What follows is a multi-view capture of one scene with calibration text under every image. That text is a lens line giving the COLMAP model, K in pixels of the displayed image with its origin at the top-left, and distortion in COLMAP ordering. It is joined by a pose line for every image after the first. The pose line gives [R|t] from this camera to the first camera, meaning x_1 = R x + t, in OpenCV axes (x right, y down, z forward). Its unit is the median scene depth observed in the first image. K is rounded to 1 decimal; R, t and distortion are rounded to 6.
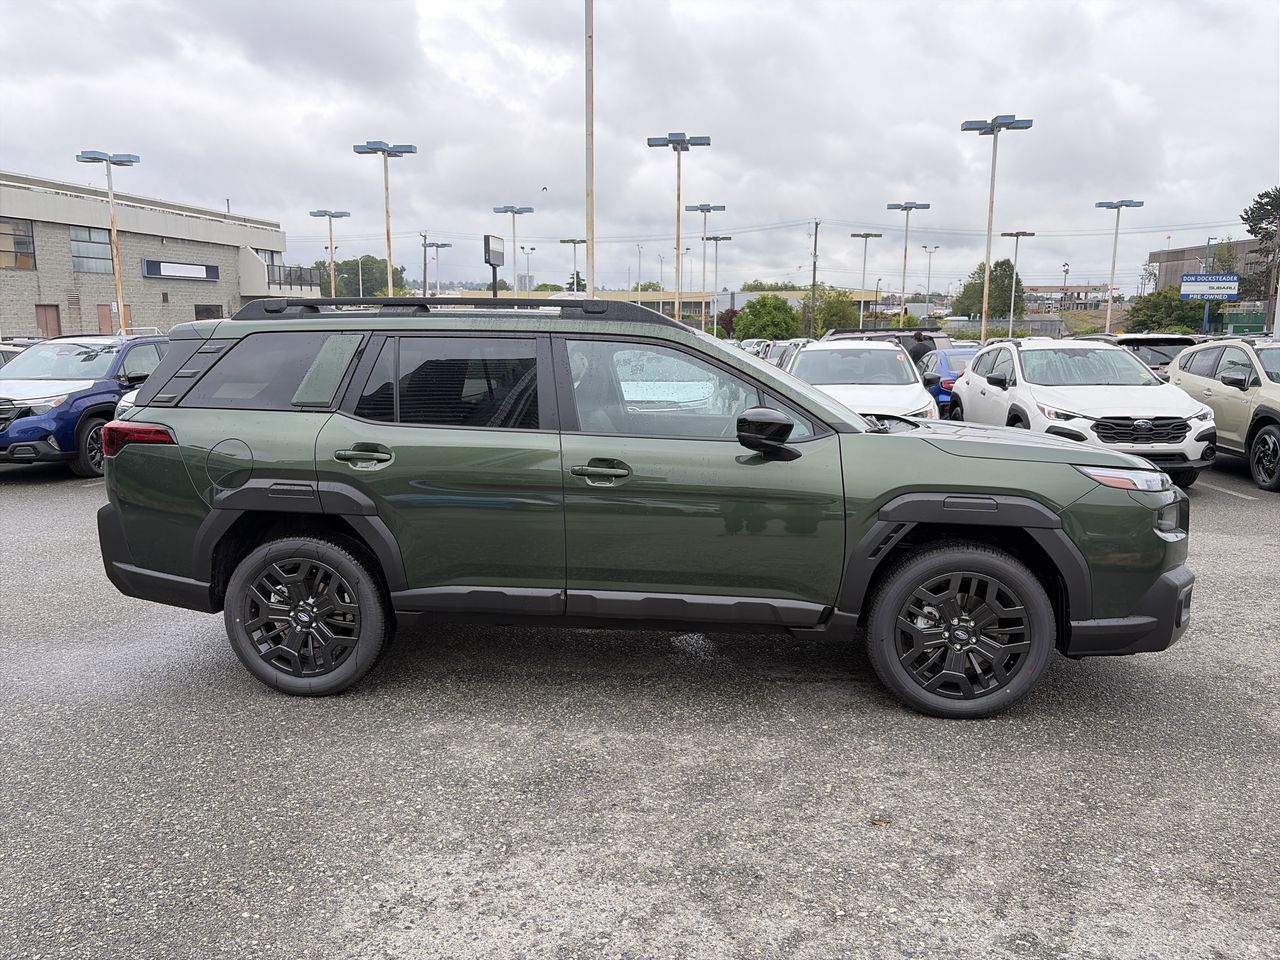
lens RADIAL K [[974.7, 0, 636.3], [0, 974.7, 480.2], [0, 0, 1]] dist [0.036032, -0.030900]
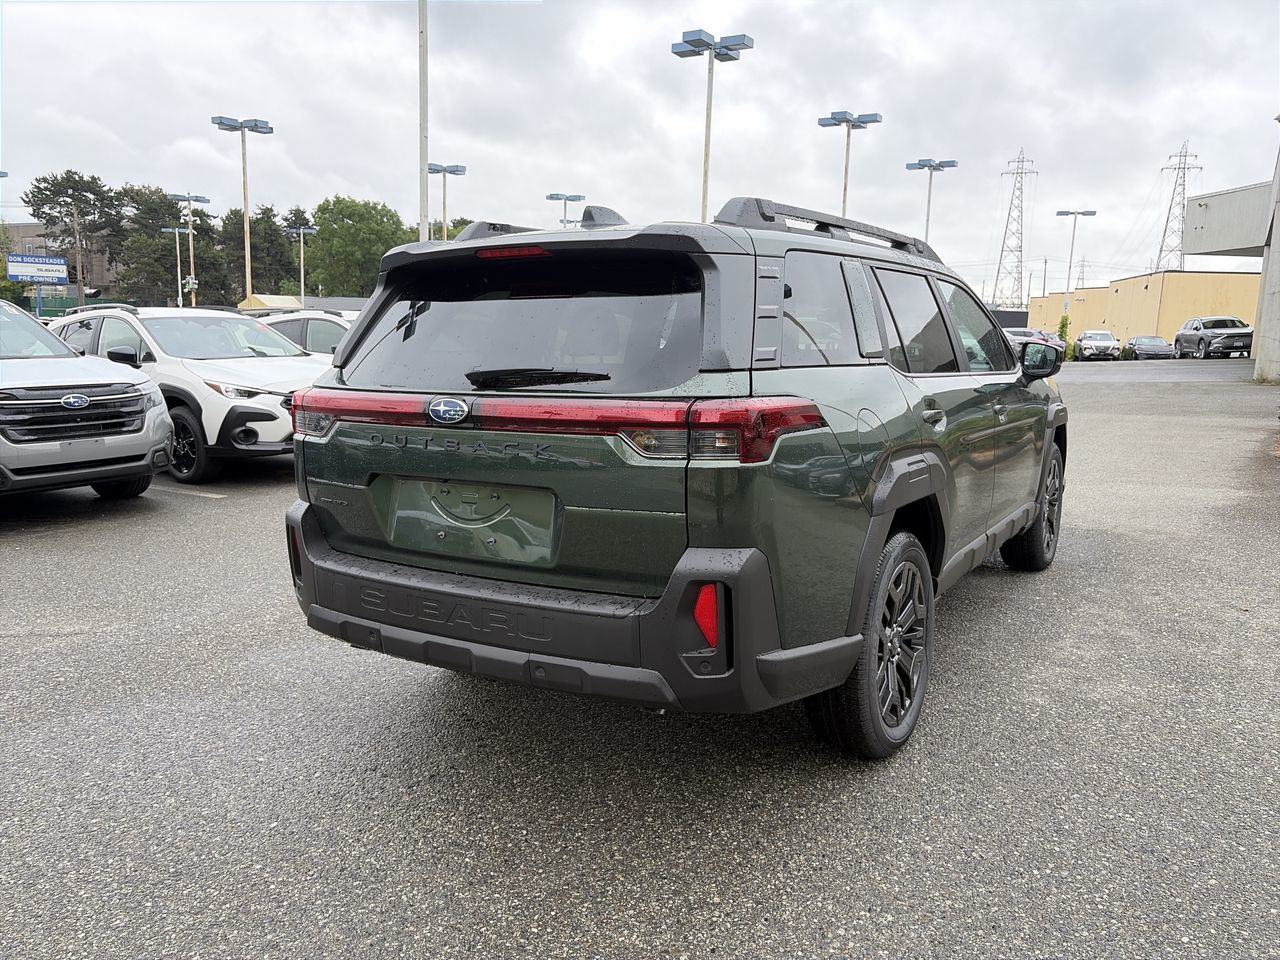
lens RADIAL K [[974.7, 0, 635.7], [0, 974.7, 479.6], [0, 0, 1]] dist [0.036032, -0.030900]
pose [[0.428786, -0.138554, 0.892718, -1.017104], [0.126513, 0.987641, 0.092521, -0.071533], [-0.894504, 0.073269, 0.441015, 0.801662]]
